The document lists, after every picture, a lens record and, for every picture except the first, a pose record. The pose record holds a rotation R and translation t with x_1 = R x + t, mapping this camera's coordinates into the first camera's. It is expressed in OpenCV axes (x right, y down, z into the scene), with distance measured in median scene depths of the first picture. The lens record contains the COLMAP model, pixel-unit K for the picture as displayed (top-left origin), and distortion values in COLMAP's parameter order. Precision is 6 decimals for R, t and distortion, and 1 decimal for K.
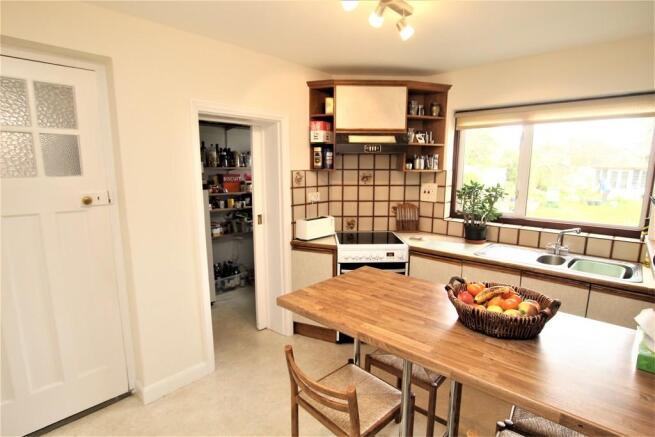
lens RADIAL K [[336.3, 0, 327.7], [0, 336.3, 218.2], [0, 0, 1]] dist [-0.013838, -0.000248]
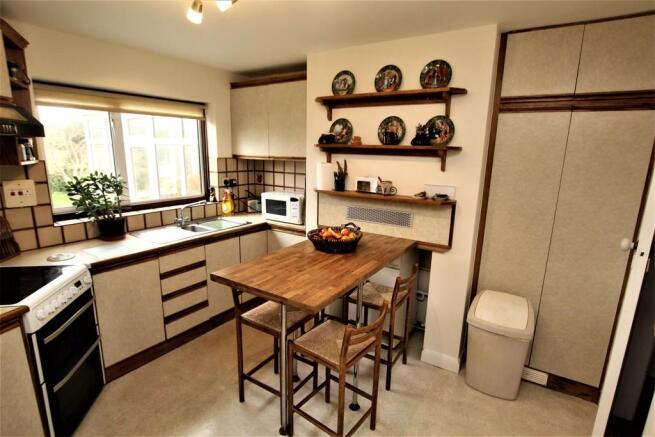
lens RADIAL K [[336.3, 0, 329.3], [0, 336.3, 222.3], [0, 0, 1]] dist [-0.013838, -0.000248]
pose [[-0.157814, -0.211886, 0.964468, -0.543309], [0.134819, 0.962938, 0.233610, -0.109431], [-0.978222, 0.166895, -0.123399, 0.557695]]
